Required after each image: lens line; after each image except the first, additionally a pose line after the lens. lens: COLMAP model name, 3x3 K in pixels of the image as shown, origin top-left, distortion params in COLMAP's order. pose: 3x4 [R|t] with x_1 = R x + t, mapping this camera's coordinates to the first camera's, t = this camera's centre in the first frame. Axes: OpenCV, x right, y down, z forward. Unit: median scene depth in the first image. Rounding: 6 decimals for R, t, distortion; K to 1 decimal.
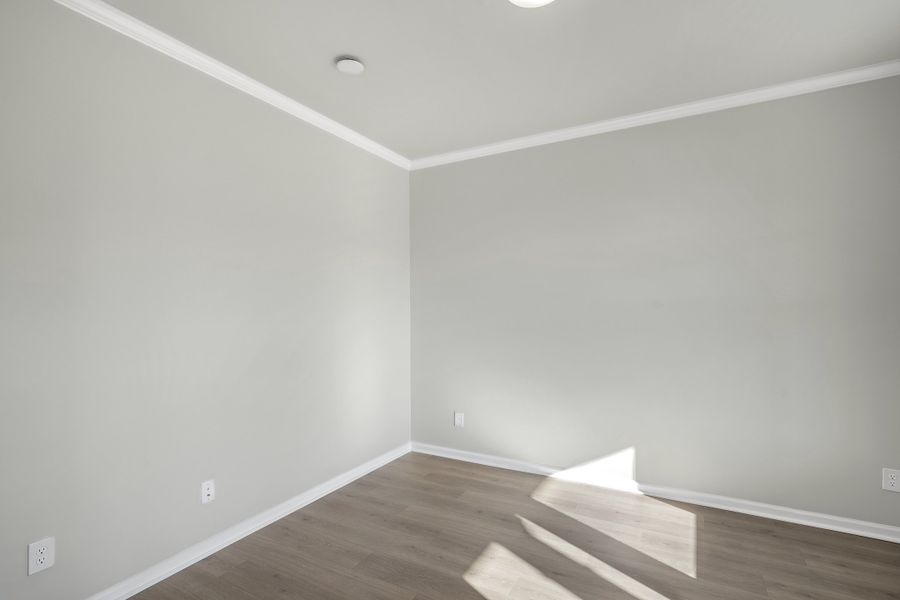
lens RADIAL K [[440.8, 0, 452.5], [0, 440.8, 297.2], [0, 0, 1]] dist [0.002421, 0.000352]
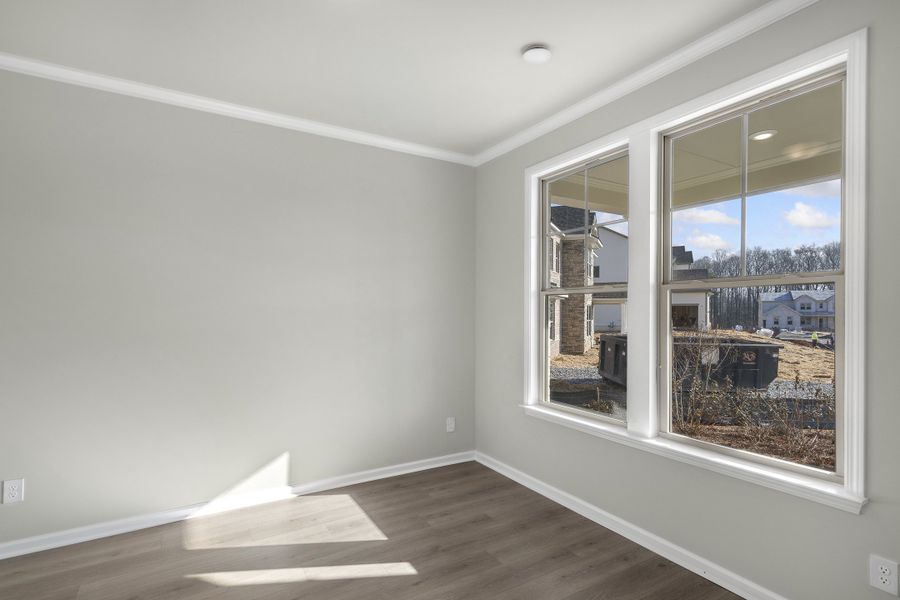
lens RADIAL K [[440.8, 0, 452.5], [0, 440.8, 297.2], [0, 0, 1]] dist [0.002421, 0.000352]
pose [[0.492189, 0.035731, 0.869755, -0.334080], [-0.019318, 0.999359, -0.030124, 0.007591], [-0.870274, -0.001976, 0.492564, 0.198141]]
